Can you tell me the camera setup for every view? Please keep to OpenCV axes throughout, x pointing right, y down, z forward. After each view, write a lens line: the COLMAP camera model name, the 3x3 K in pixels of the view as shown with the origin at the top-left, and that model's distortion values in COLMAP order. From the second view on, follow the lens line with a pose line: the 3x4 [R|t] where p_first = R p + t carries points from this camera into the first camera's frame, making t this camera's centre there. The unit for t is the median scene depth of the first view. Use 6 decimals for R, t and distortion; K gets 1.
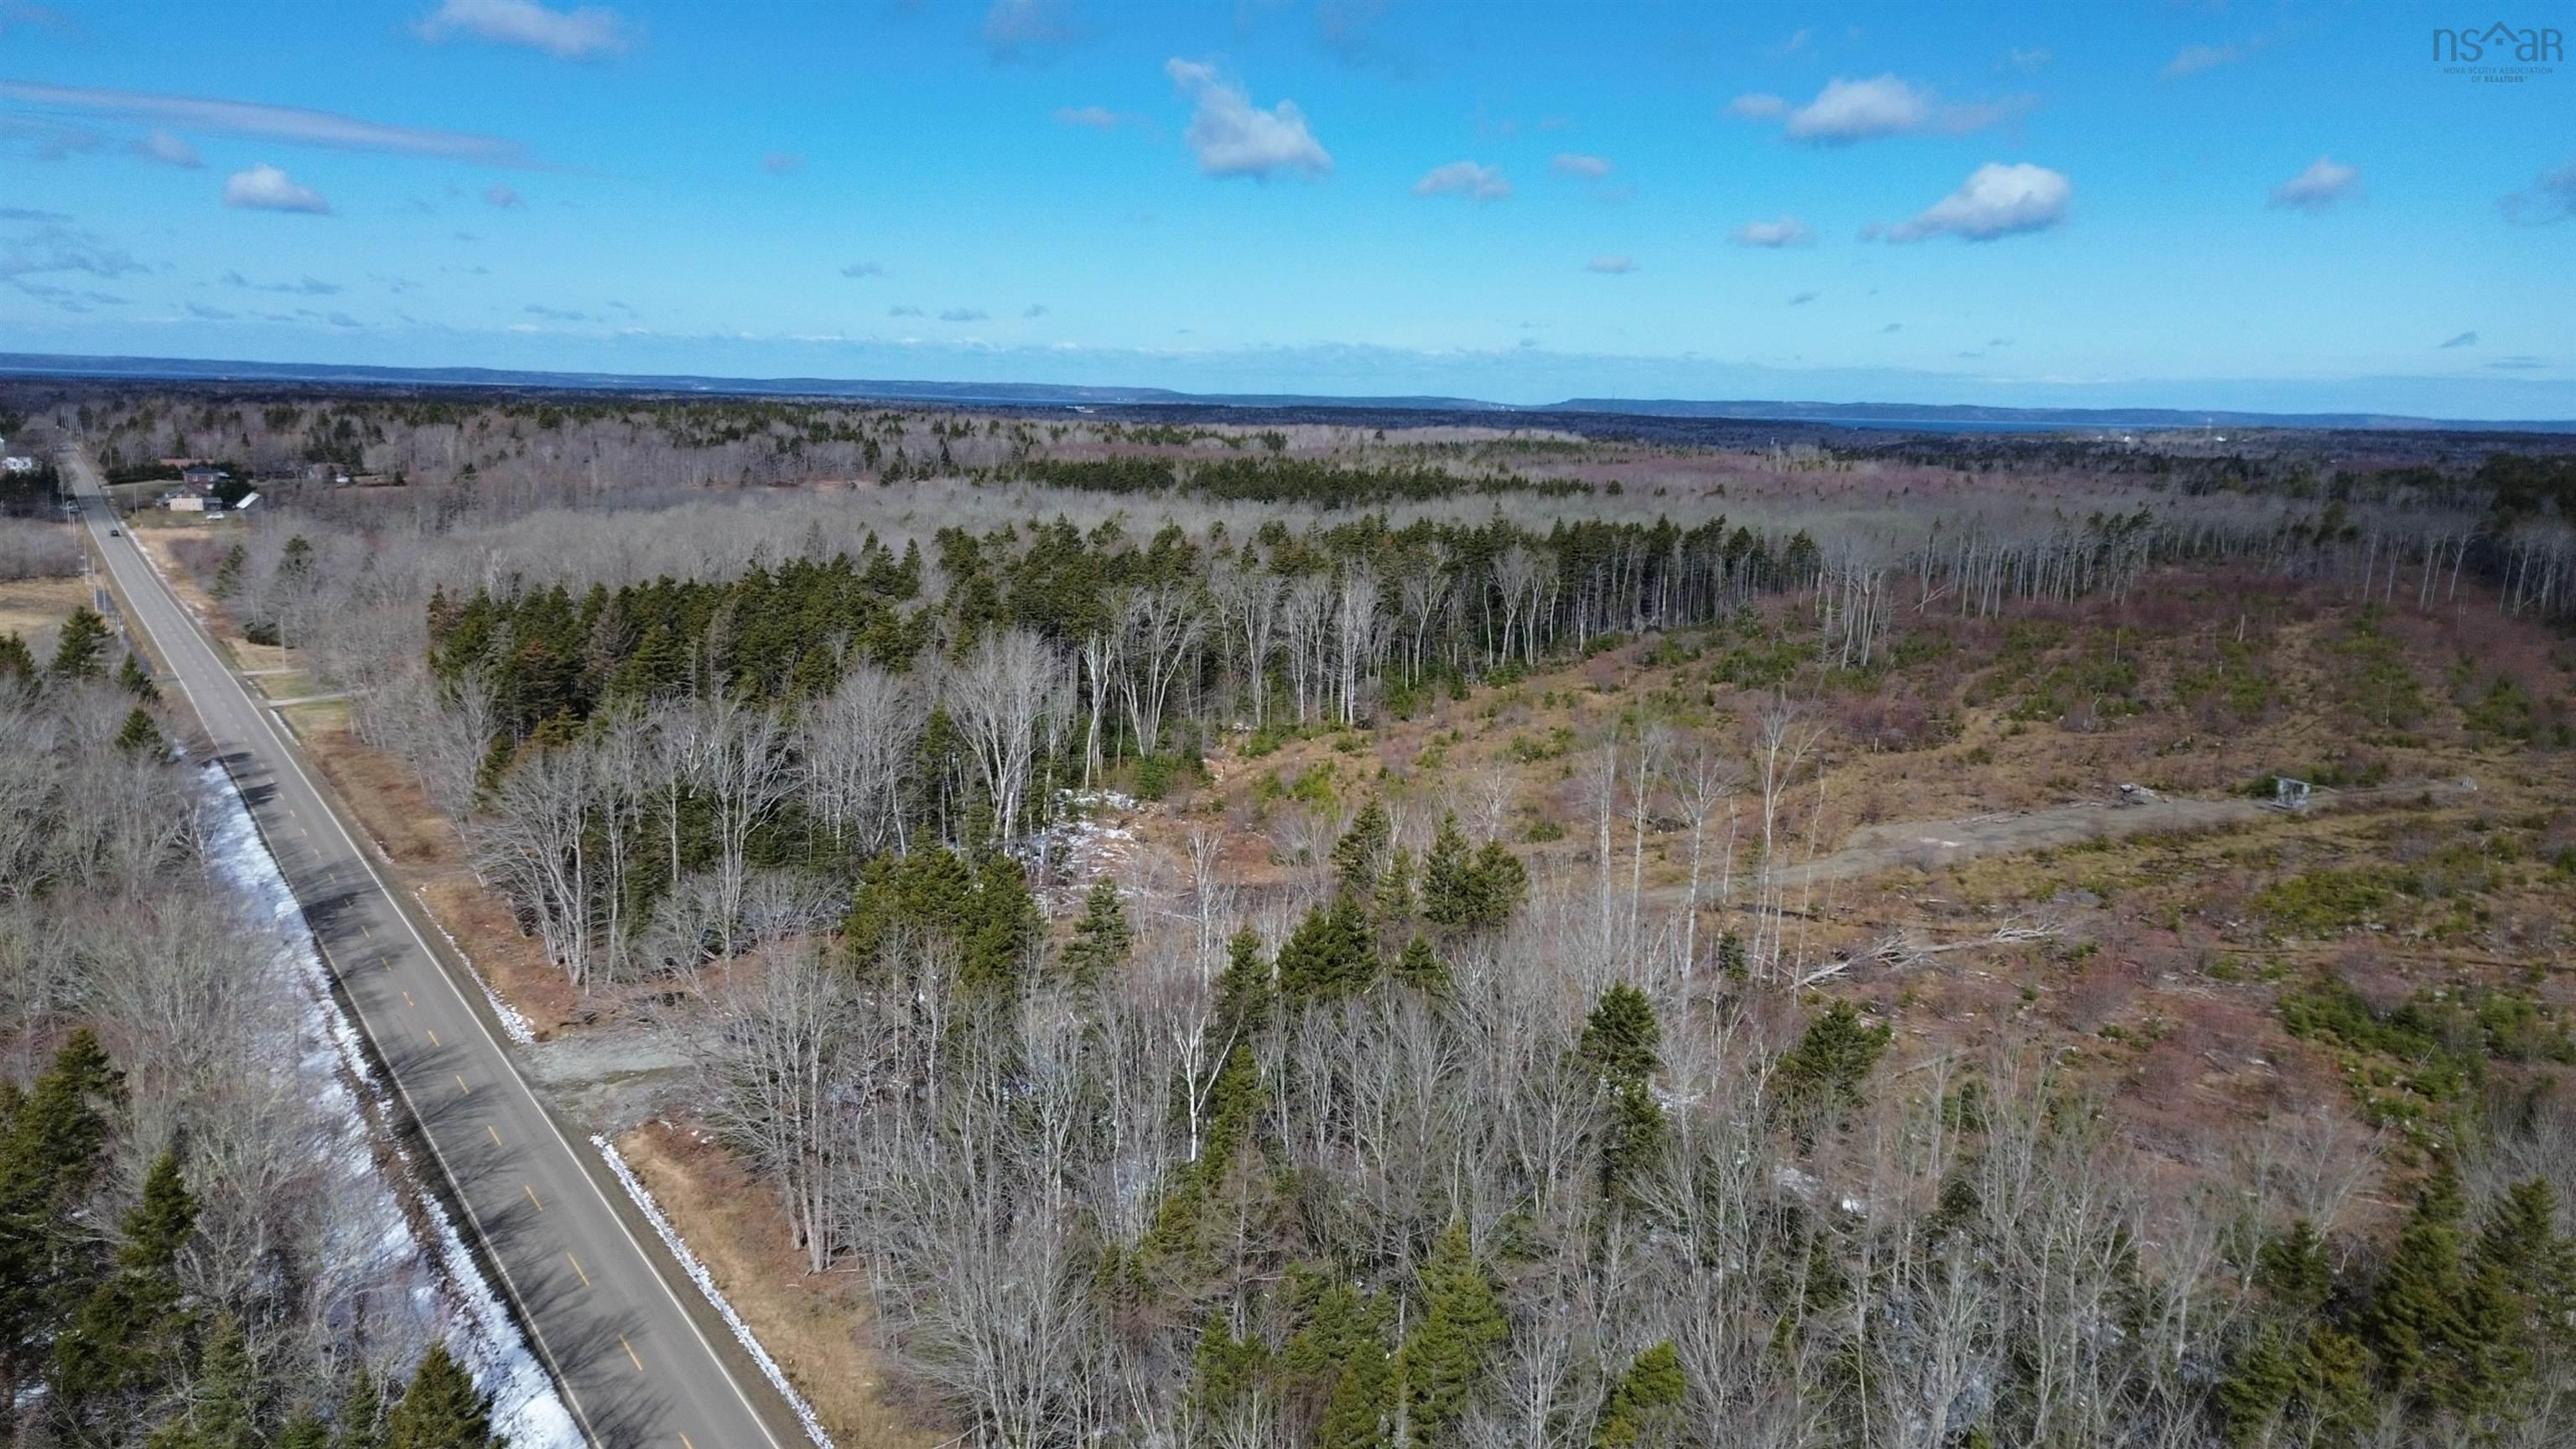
lens RADIAL K [[1821.8, 0, 1291.9], [0, 1821.8, 718.6], [0, 0, 1]] dist [0.081285, -0.079410]
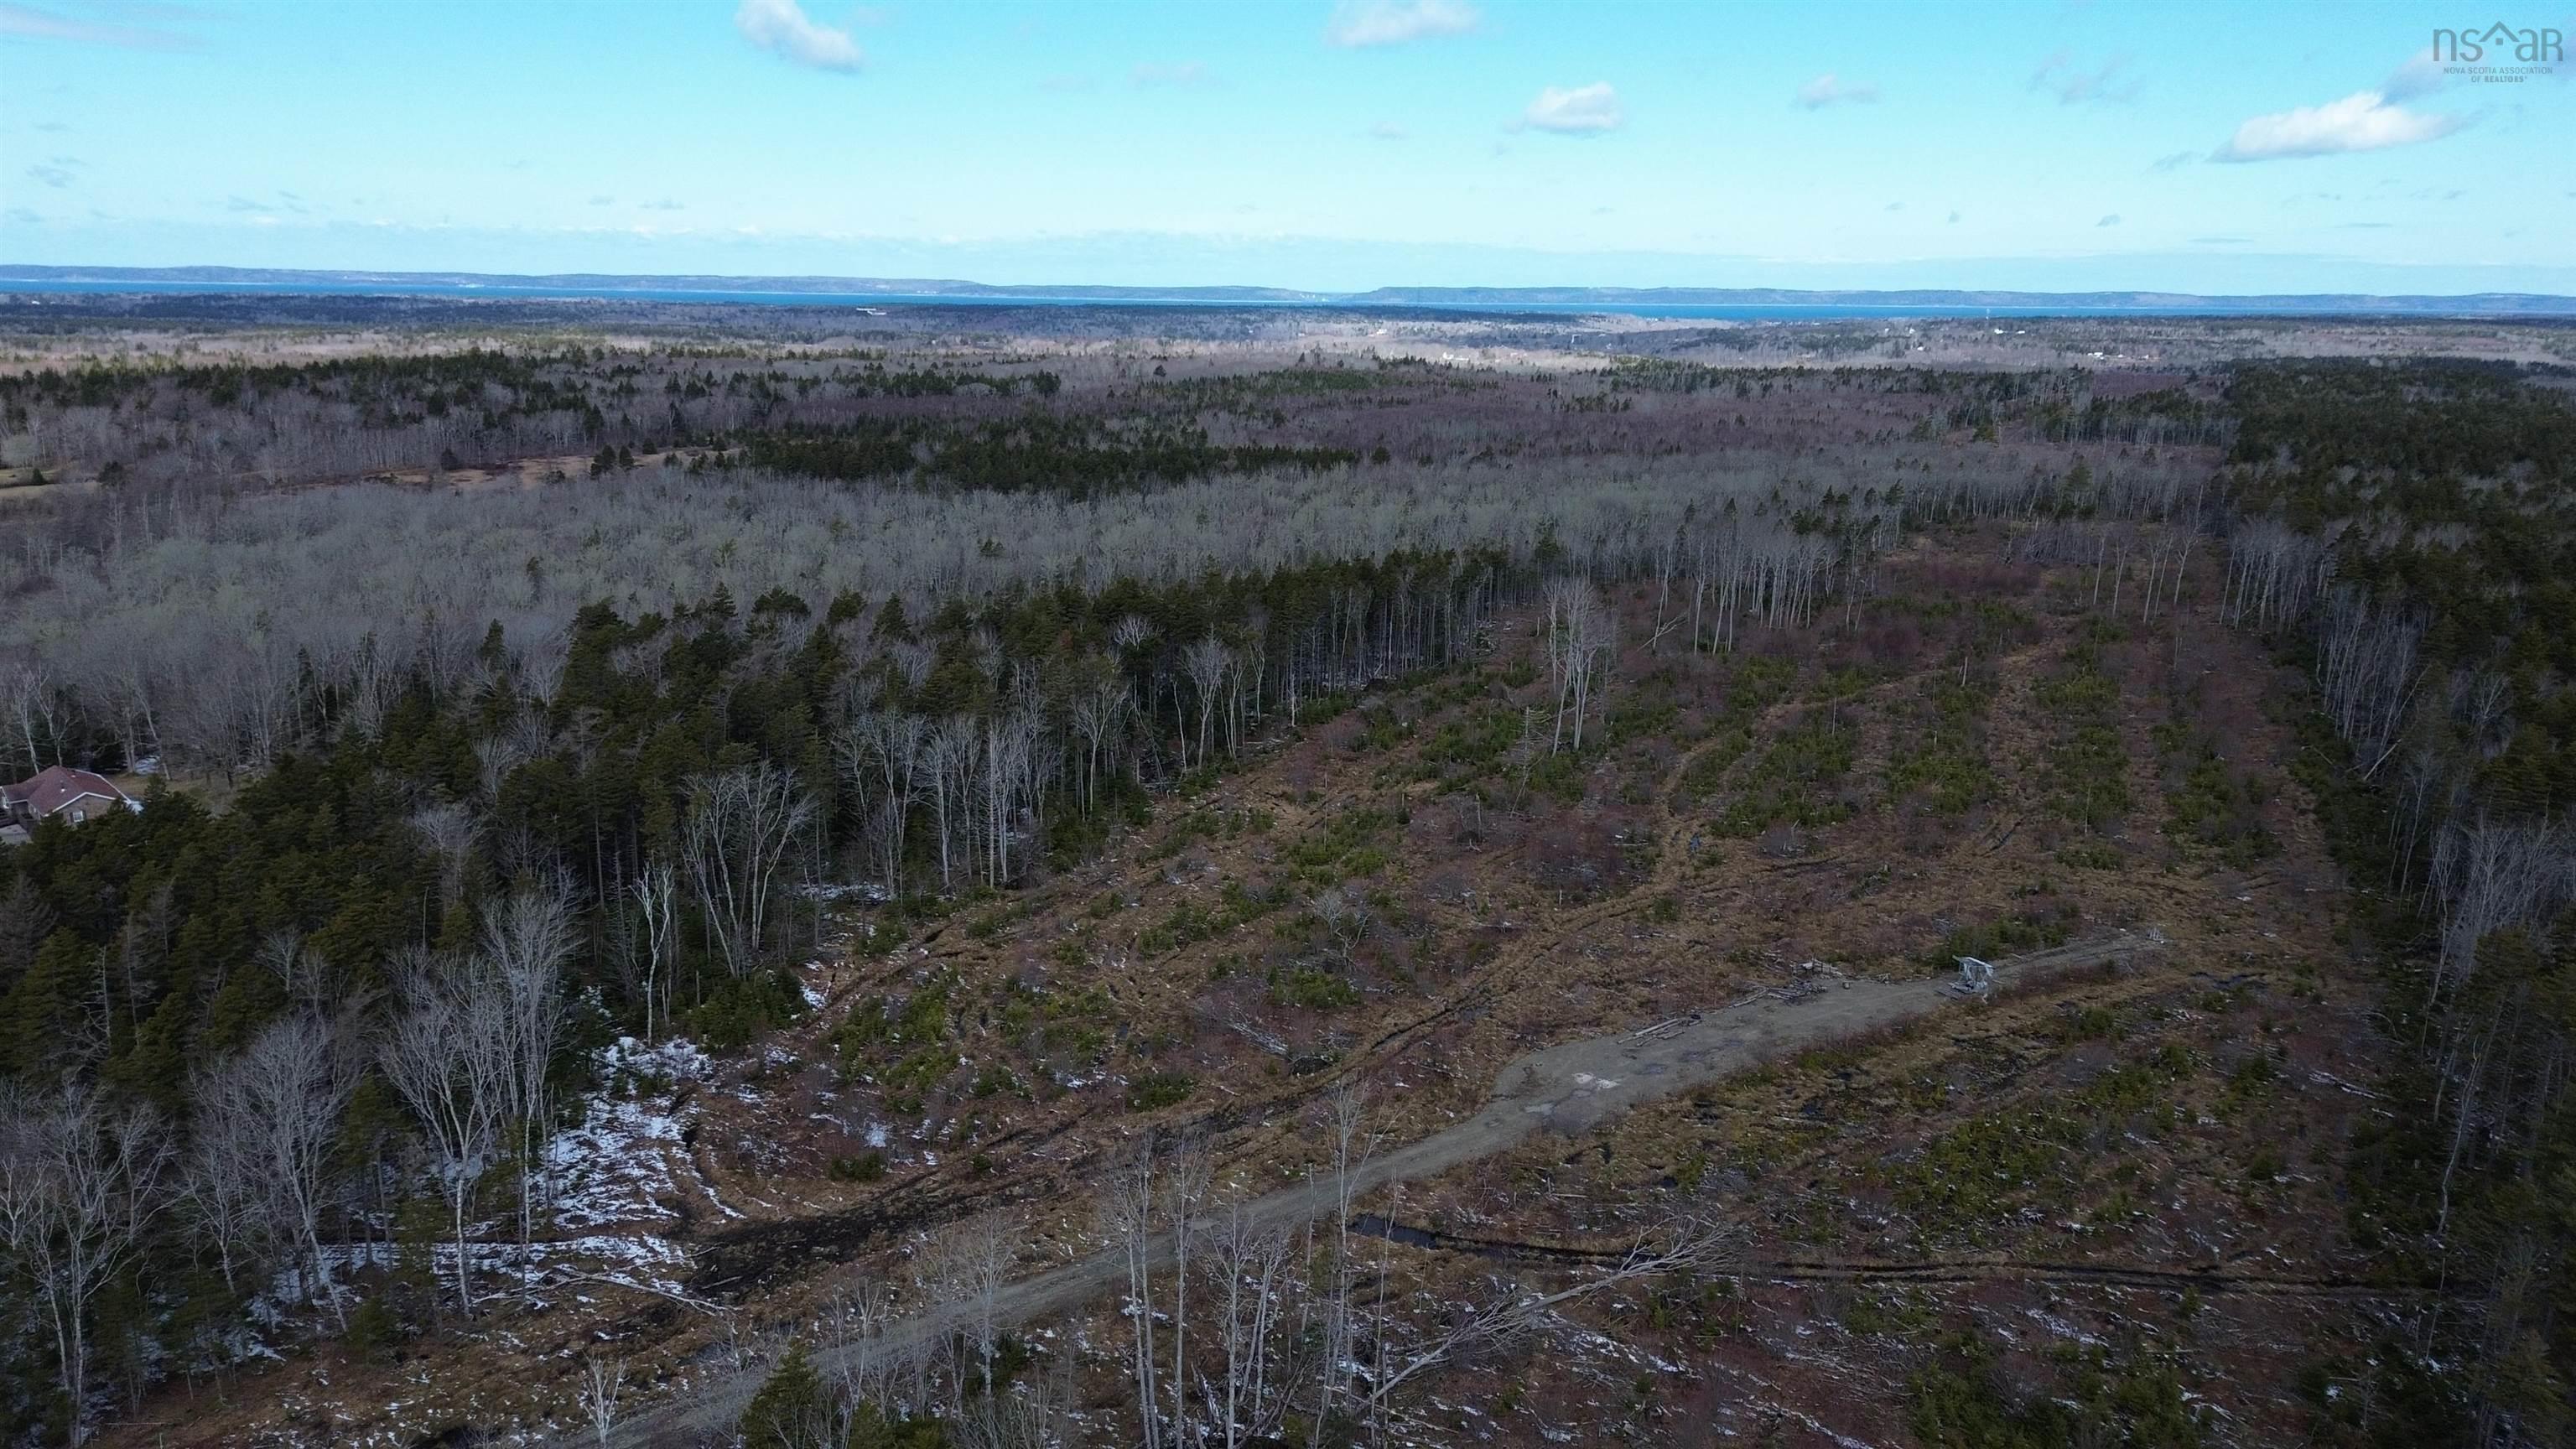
lens RADIAL K [[1821.8, 0, 1291.9], [0, 1821.8, 718.6], [0, 0, 1]] dist [0.081285, -0.079410]
pose [[0.994897, -0.035465, 0.094462, 0.035684], [0.029830, 0.997728, 0.060409, -0.049810], [-0.096389, -0.057282, 0.993694, 0.035484]]
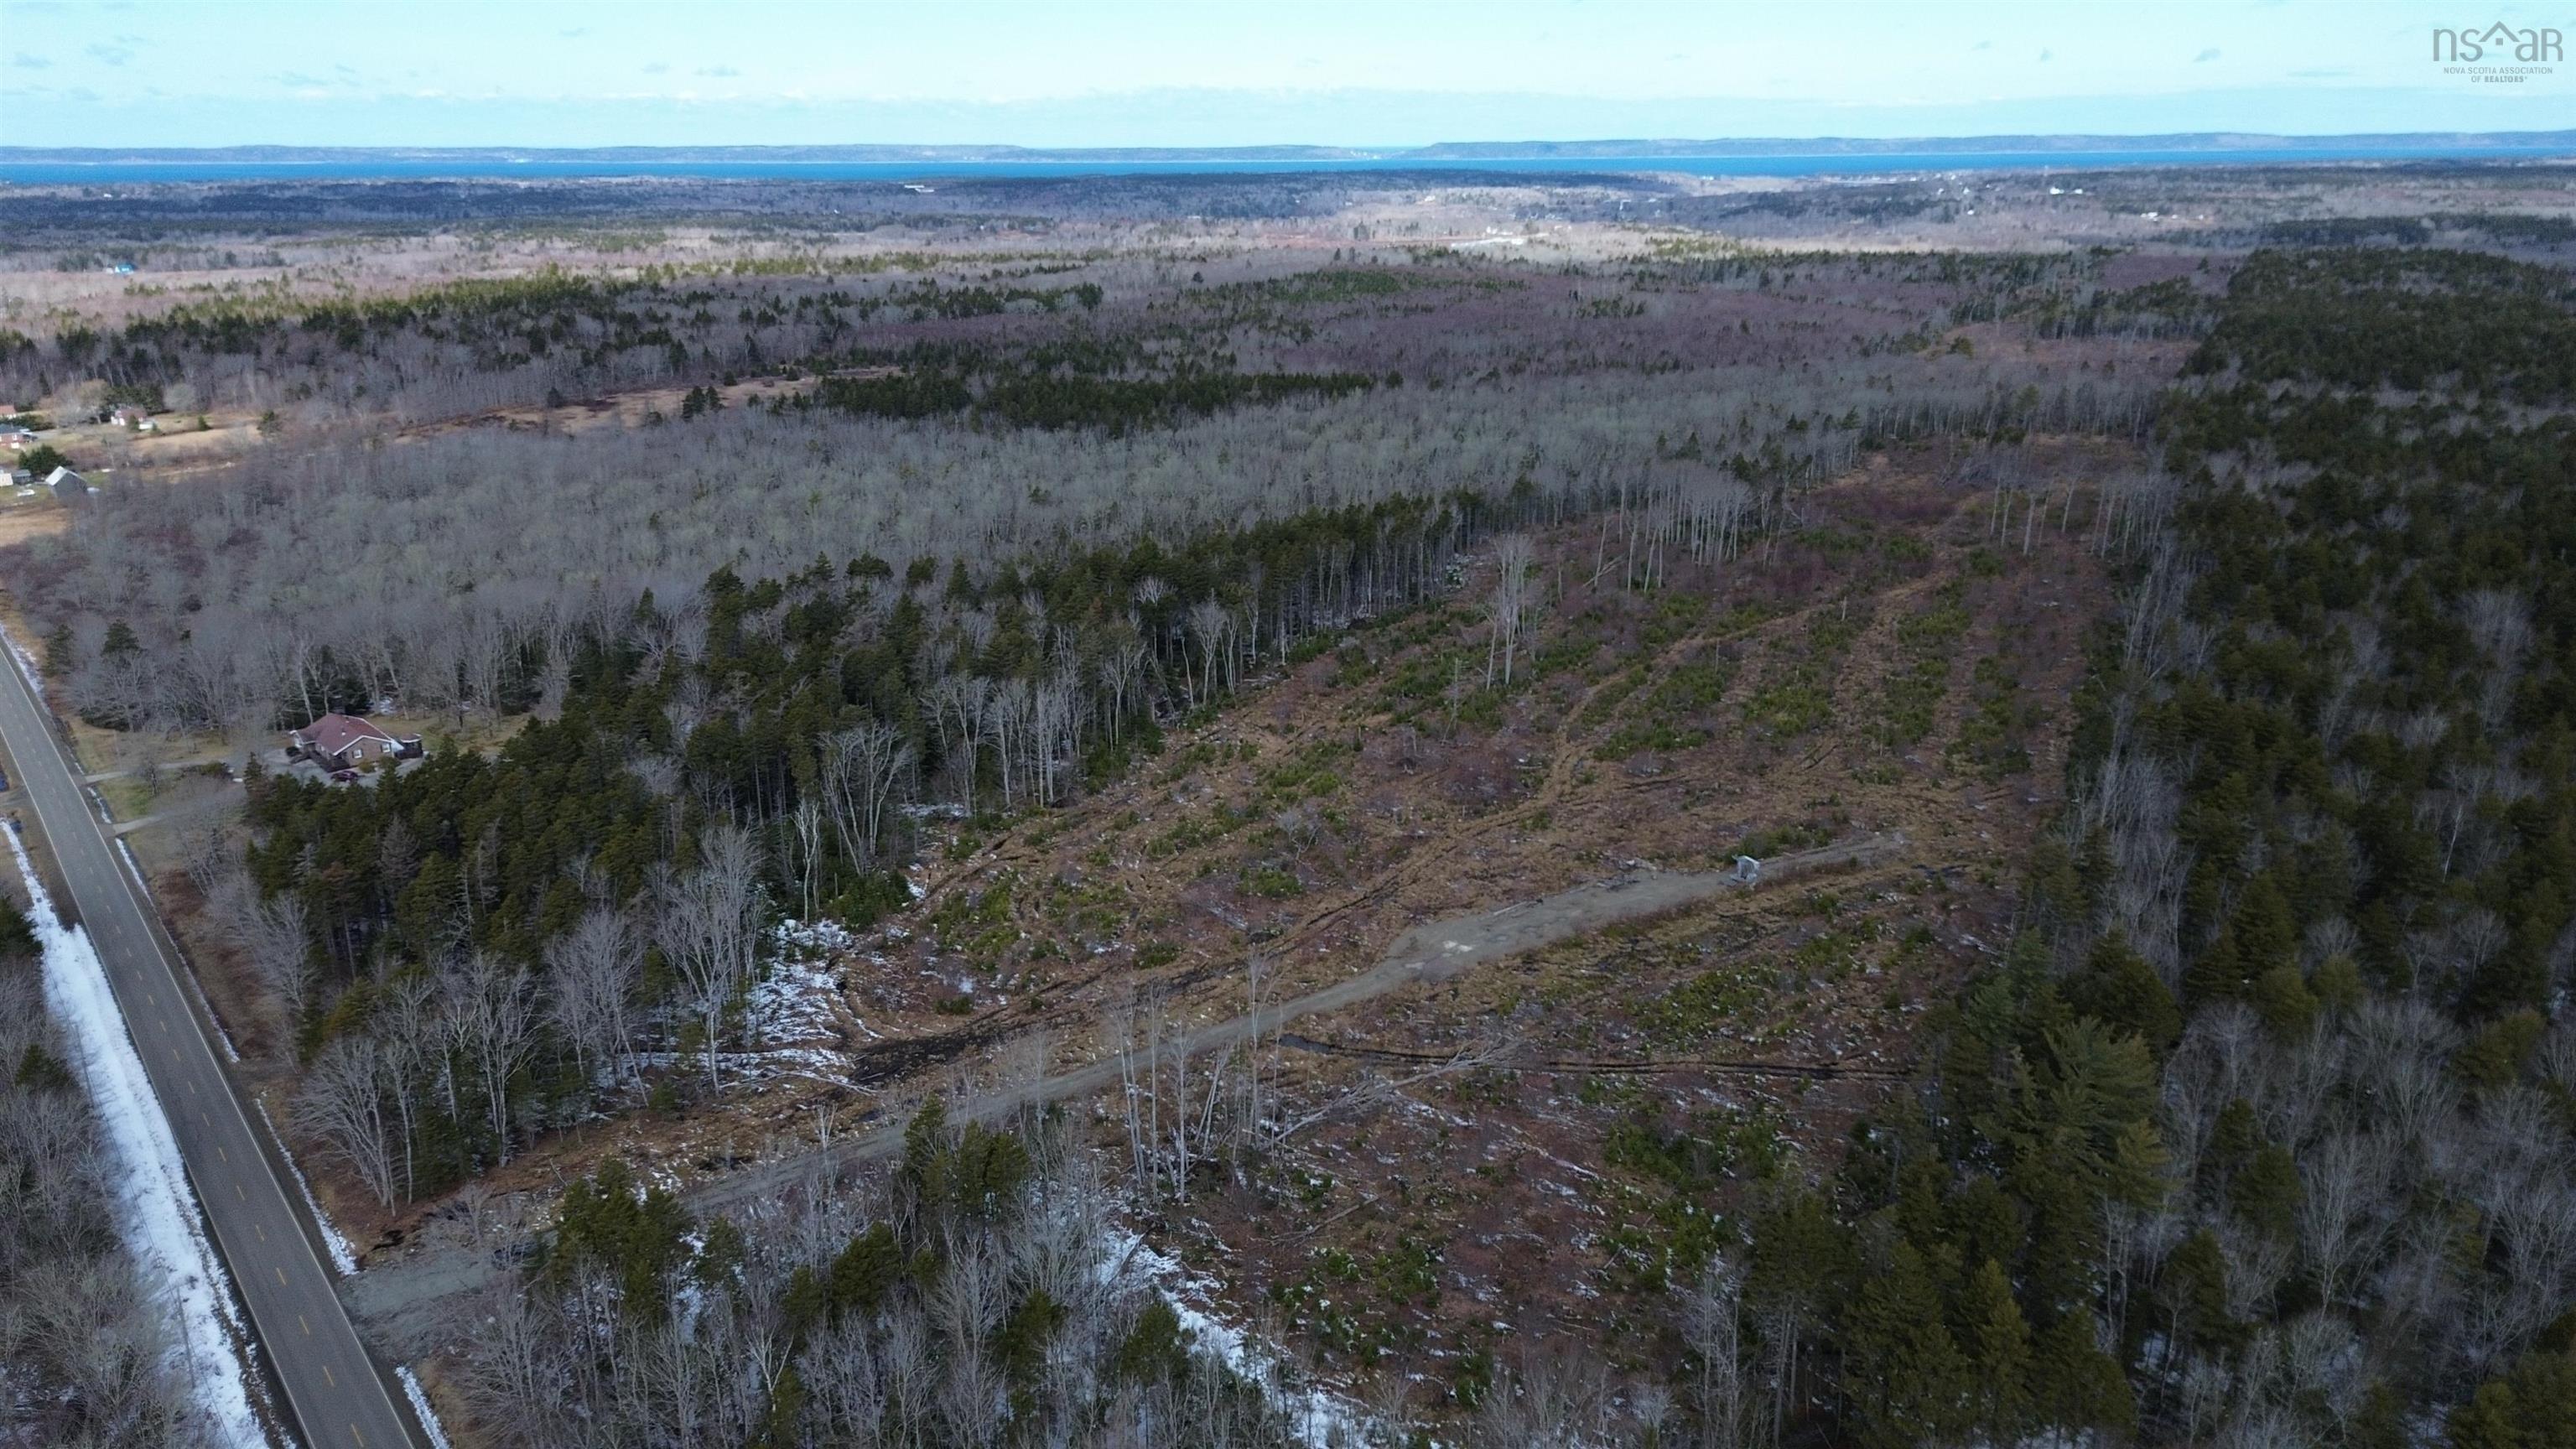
lens RADIAL K [[1825.8, 0, 1288.0], [0, 1825.8, 724.5], [0, 0, 1]] dist [0.081040, -0.082760]
pose [[0.996990, -0.051263, 0.058170, 0.047111], [0.043075, 0.990018, 0.134200, -0.078932], [-0.064468, -0.131290, 0.989246, -0.077763]]
